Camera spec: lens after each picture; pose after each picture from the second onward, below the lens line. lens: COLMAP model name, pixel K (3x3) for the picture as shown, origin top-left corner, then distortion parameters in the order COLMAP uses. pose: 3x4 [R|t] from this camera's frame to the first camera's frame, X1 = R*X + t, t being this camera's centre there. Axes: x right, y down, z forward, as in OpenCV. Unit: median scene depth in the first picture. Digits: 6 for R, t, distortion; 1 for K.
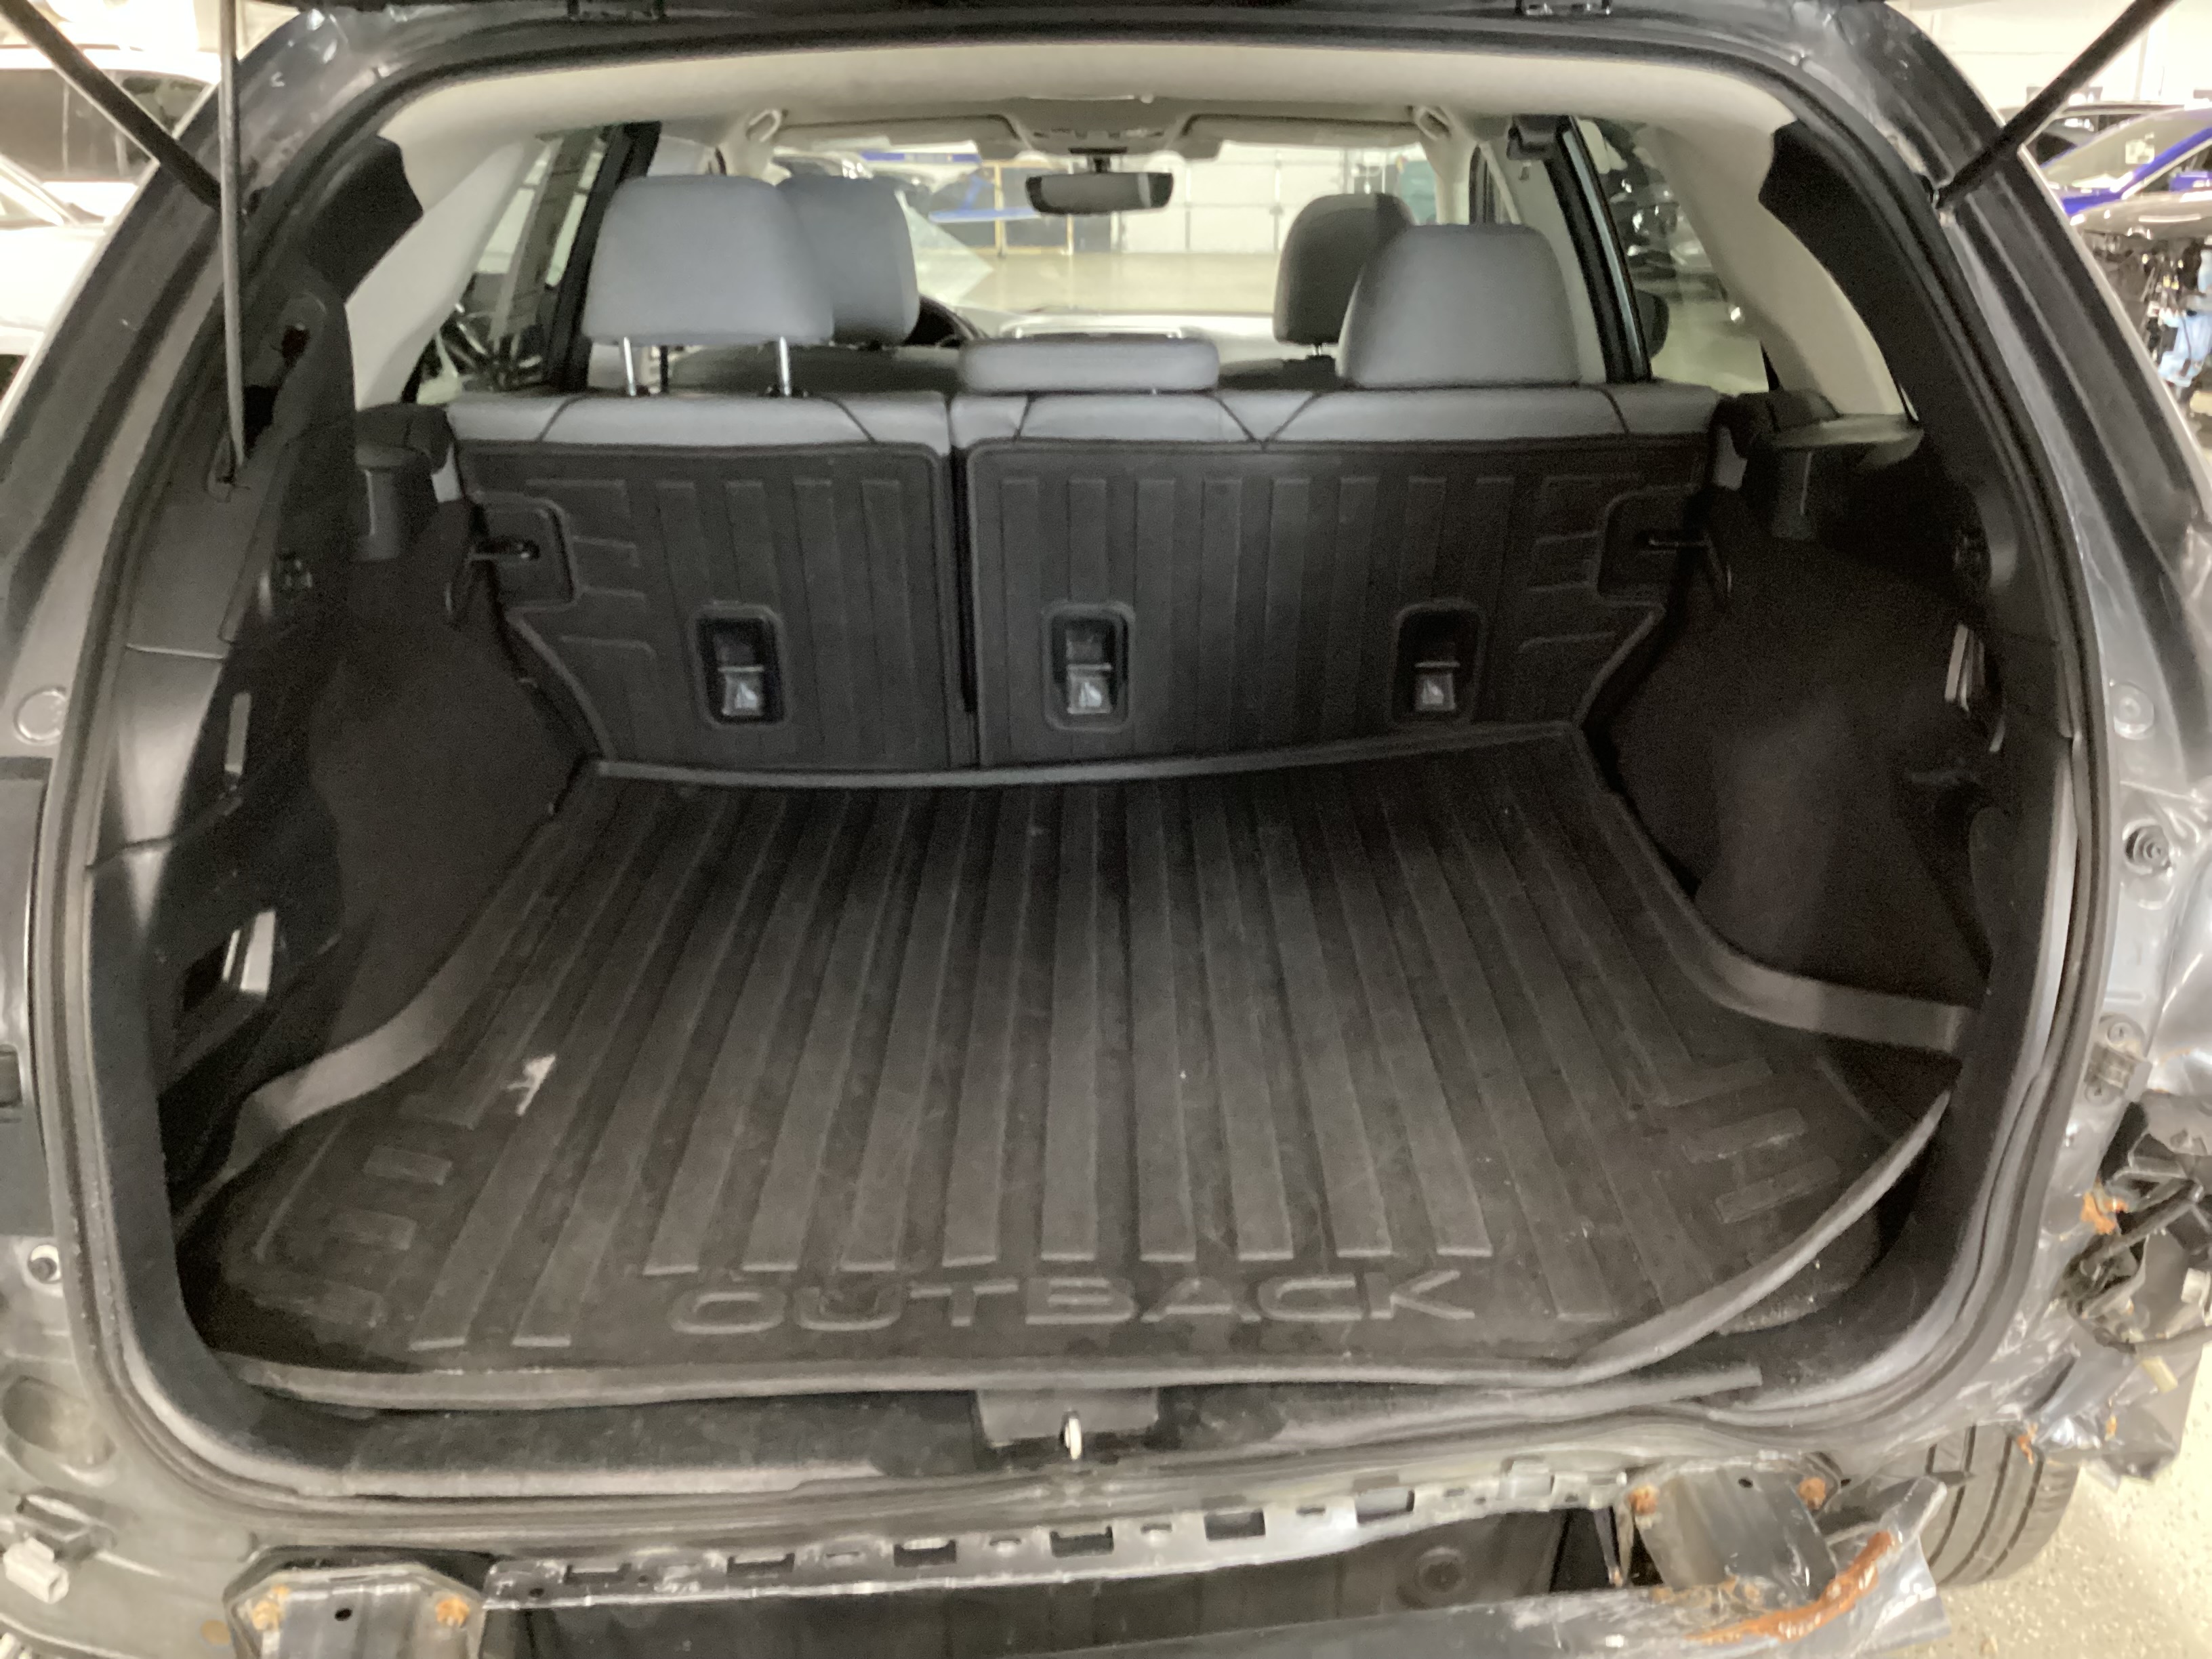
lens RADIAL K [[1998.4, 0, 1102.1], [0, 1998.4, 820.8], [0, 0, 1]] dist [0.089524, -0.191949]
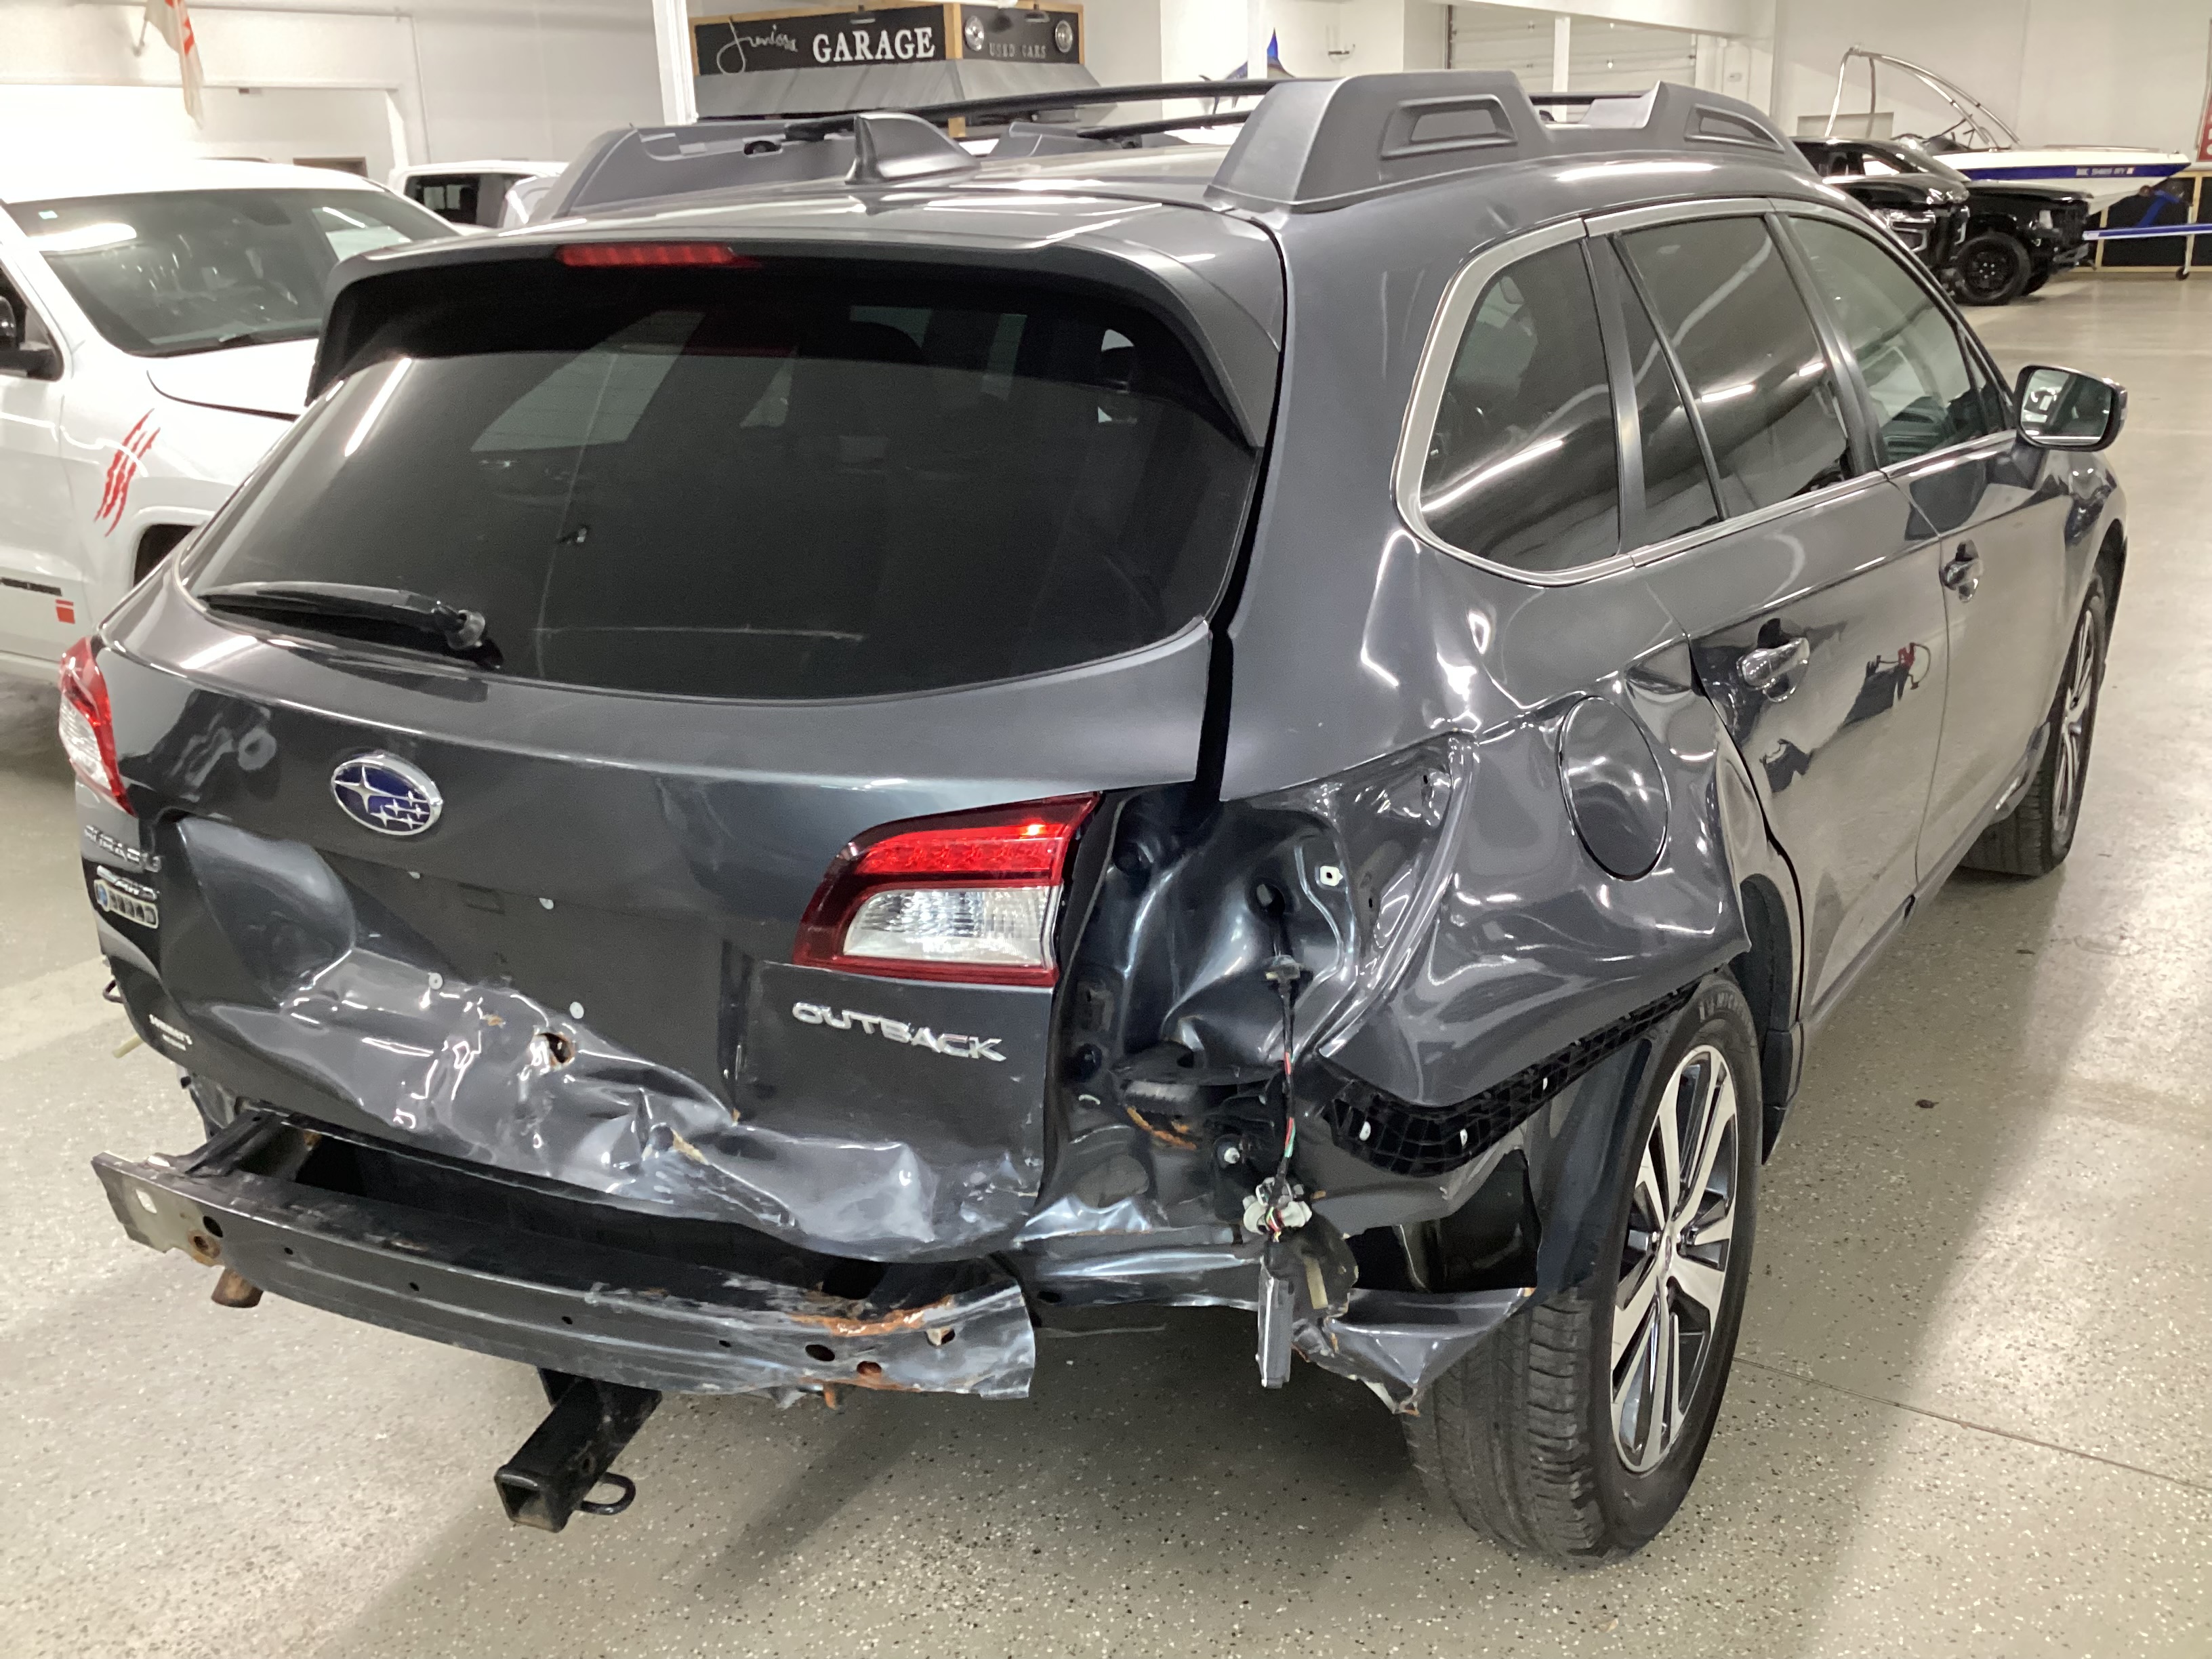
lens RADIAL K [[1964.1, 0, 1104.1], [0, 1964.1, 820.9], [0, 0, 1]] dist [0.130475, -0.317081]
pose [[0.842881, 0.136888, -0.520398, 1.130046], [-0.139168, 0.989653, 0.034915, -0.055432], [0.519792, 0.042994, 0.853210, -0.182079]]
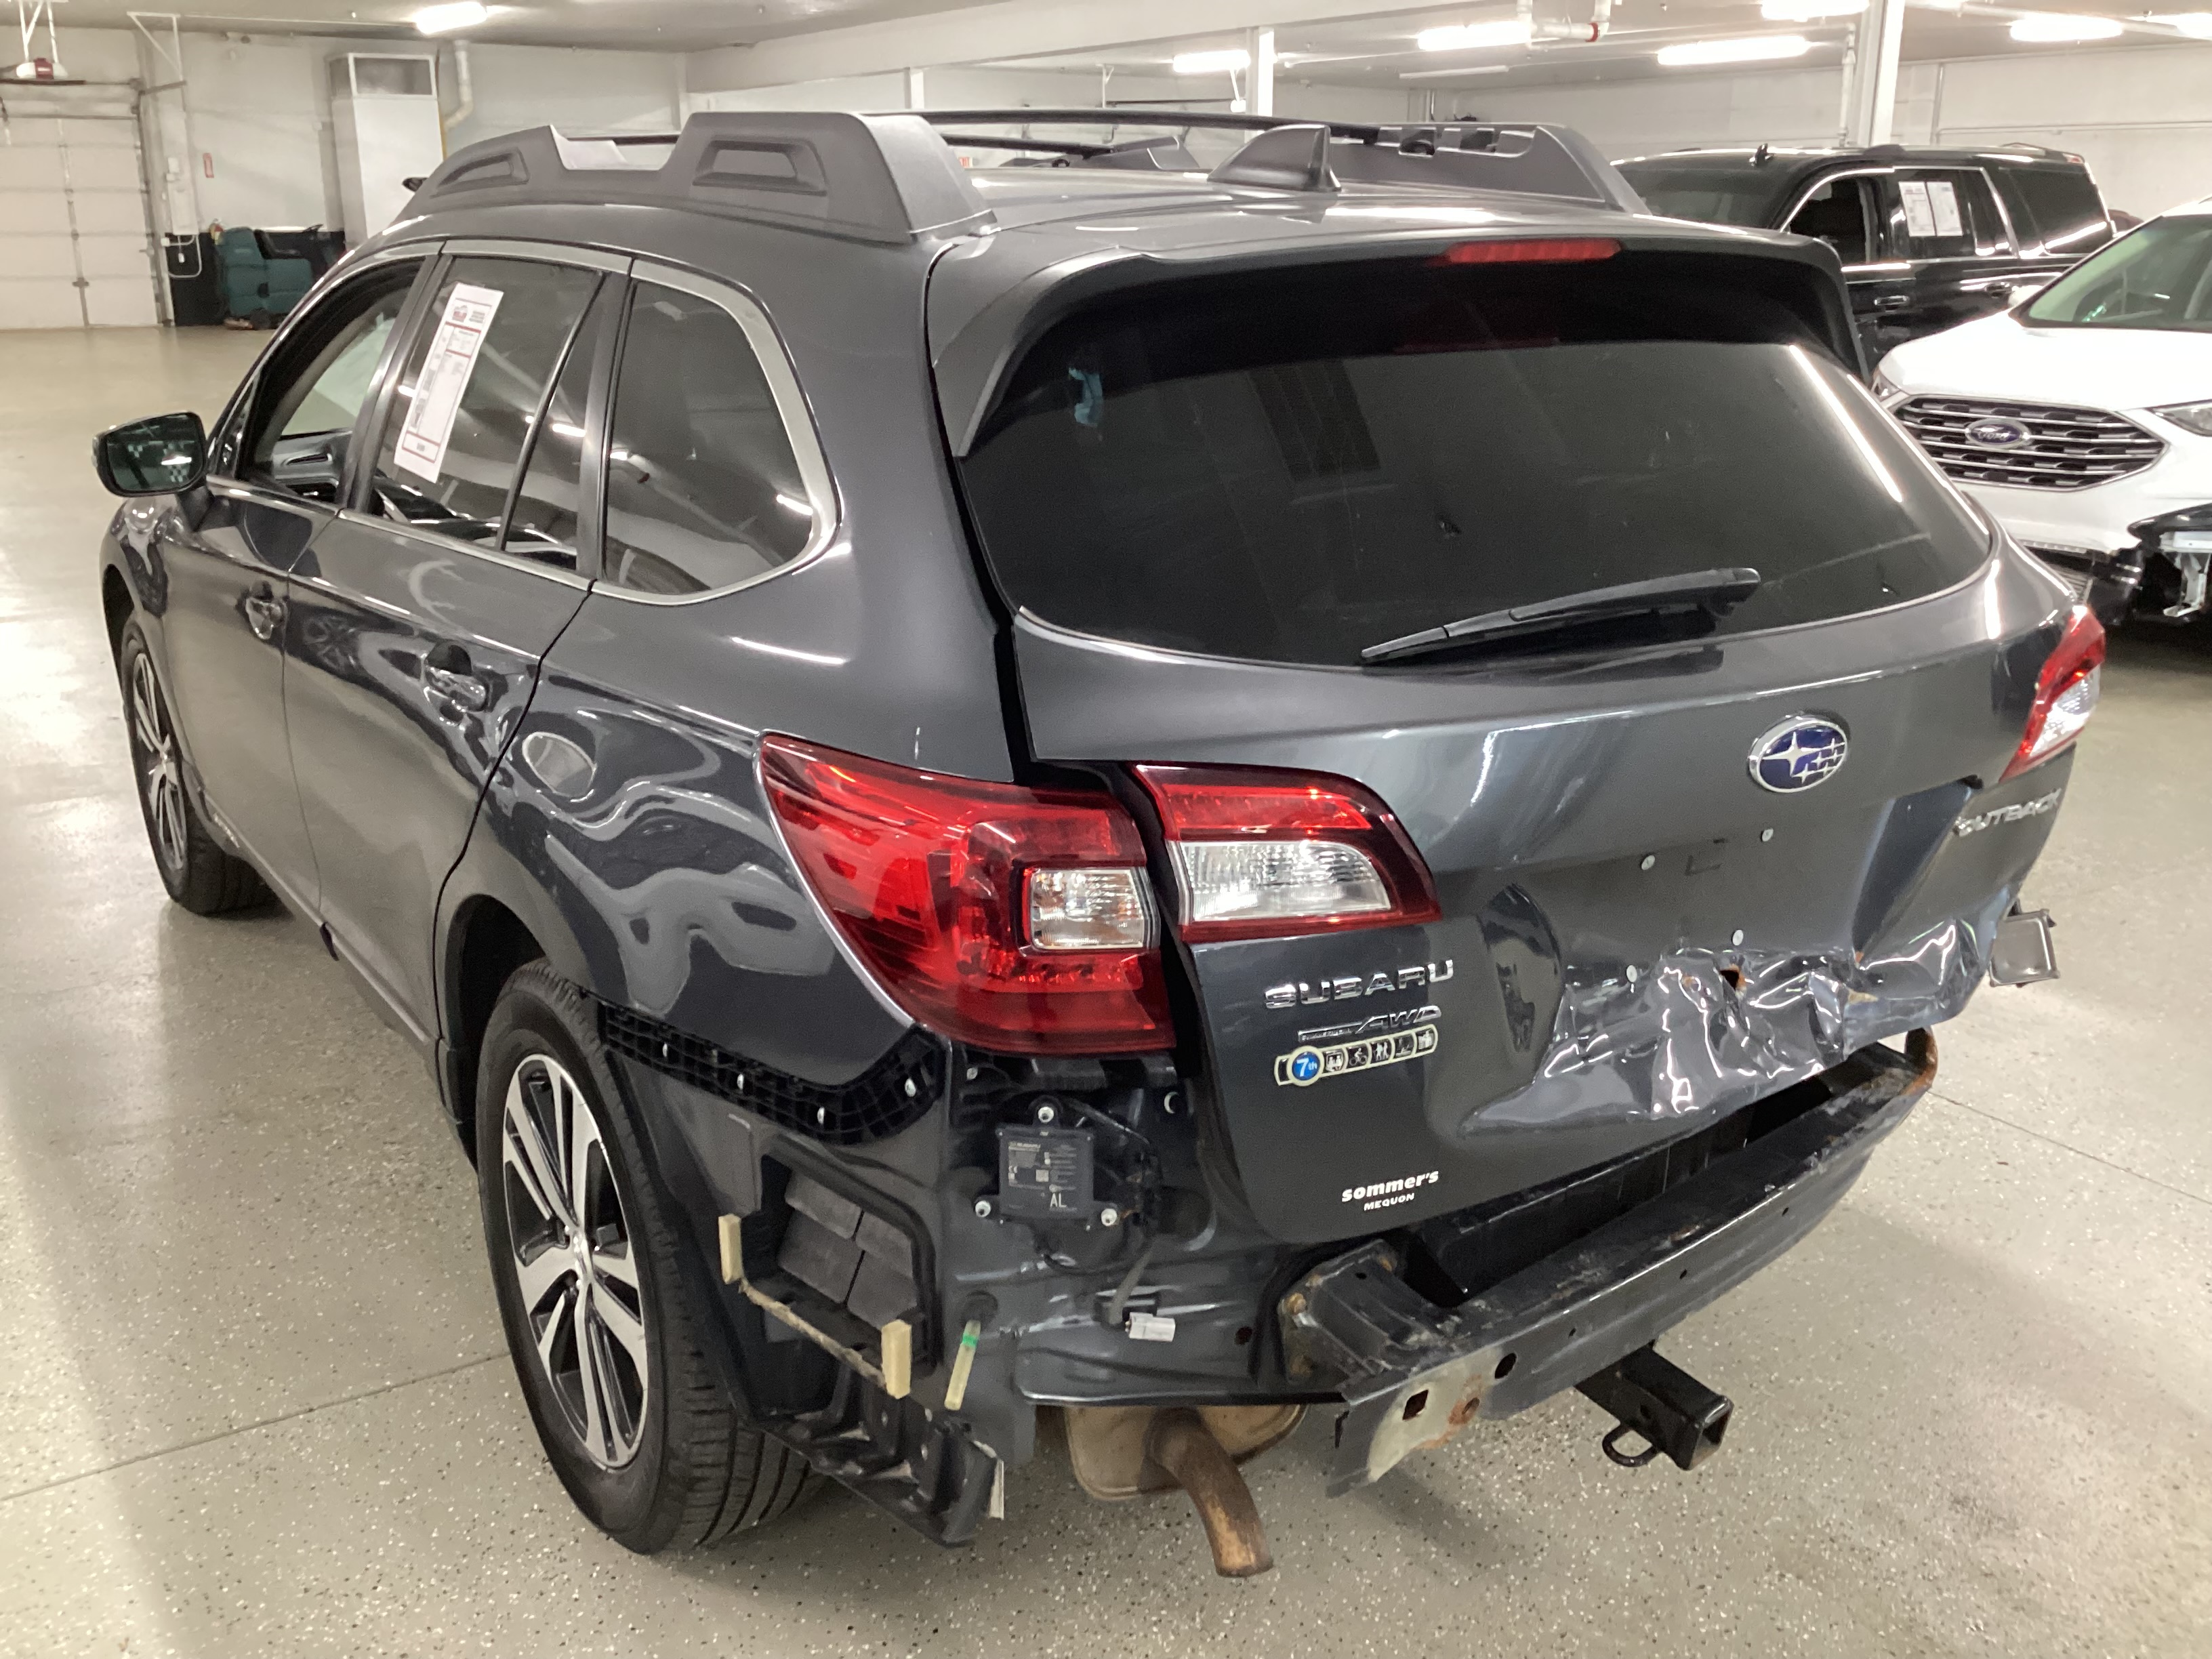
lens RADIAL K [[1964.1, 0, 1104.1], [0, 1964.1, 820.9], [0, 0, 1]] dist [0.130475, -0.317081]
pose [[0.837005, -0.157555, 0.524023, -1.196614], [0.171796, 0.984893, 0.021718, -0.026580], [-0.519528, 0.071847, 0.851427, -0.230979]]
